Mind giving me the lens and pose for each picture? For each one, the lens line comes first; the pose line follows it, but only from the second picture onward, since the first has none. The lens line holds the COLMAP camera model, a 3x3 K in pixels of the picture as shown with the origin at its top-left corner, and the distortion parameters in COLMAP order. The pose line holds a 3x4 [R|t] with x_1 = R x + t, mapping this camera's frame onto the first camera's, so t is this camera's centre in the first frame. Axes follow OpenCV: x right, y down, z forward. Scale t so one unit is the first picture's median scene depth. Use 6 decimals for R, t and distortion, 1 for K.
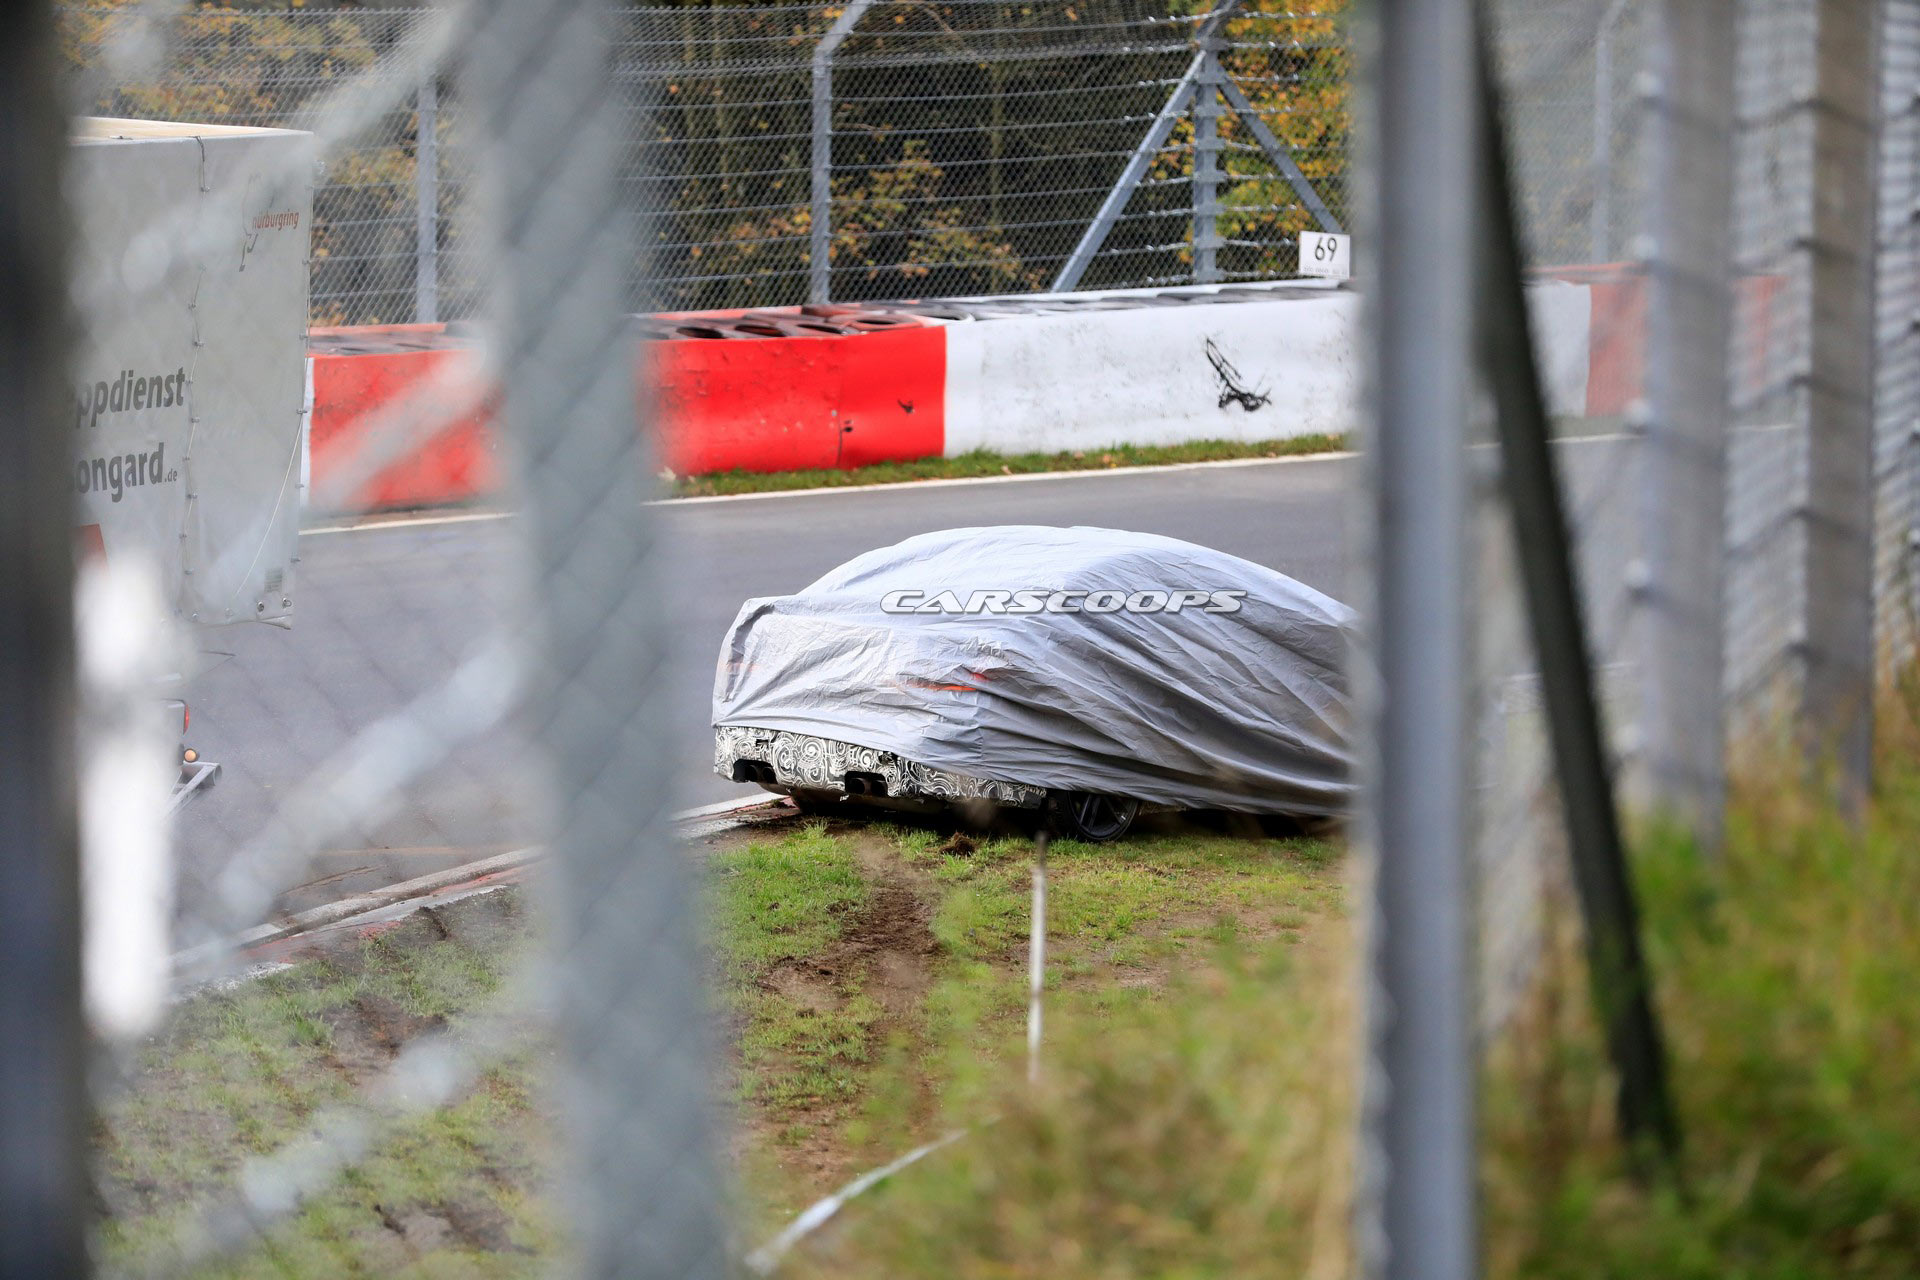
lens RADIAL K [[6292.8, 0, 960.0], [0, 6292.8, 640.0], [0, 0, 1]] dist [0.261146, 0.392332]
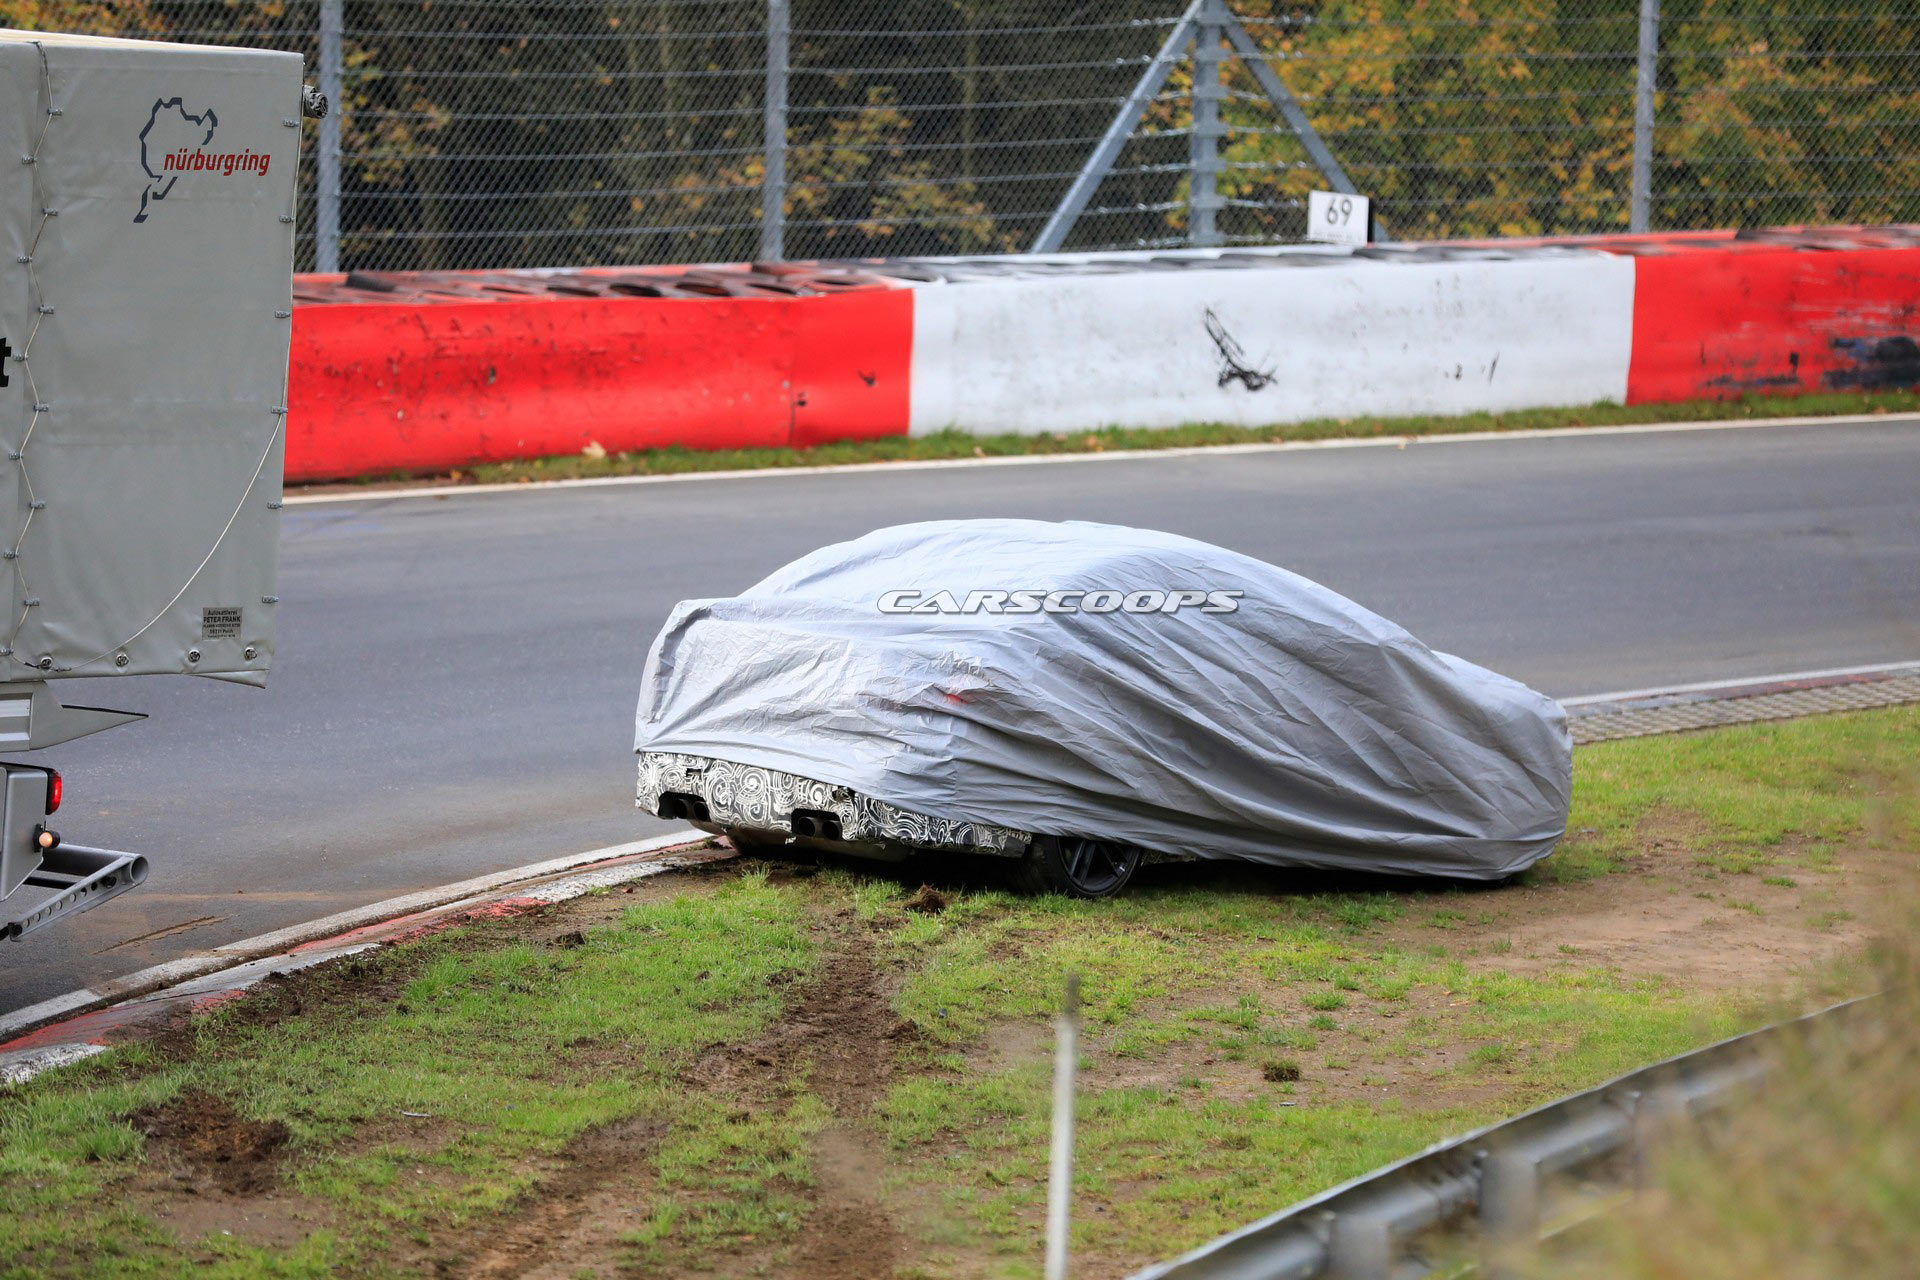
lens RADIAL K [[6681.9, 0, 956.2], [0, 6681.9, 568.1], [0, 0, 1]] dist [0.570257, 0.077048]
pose [[0.999822, 0.017901, 0.006021, -0.002302], [-0.017844, 0.999796, -0.009473, -0.003083], [-0.006189, 0.009364, 0.999937, 0.106909]]
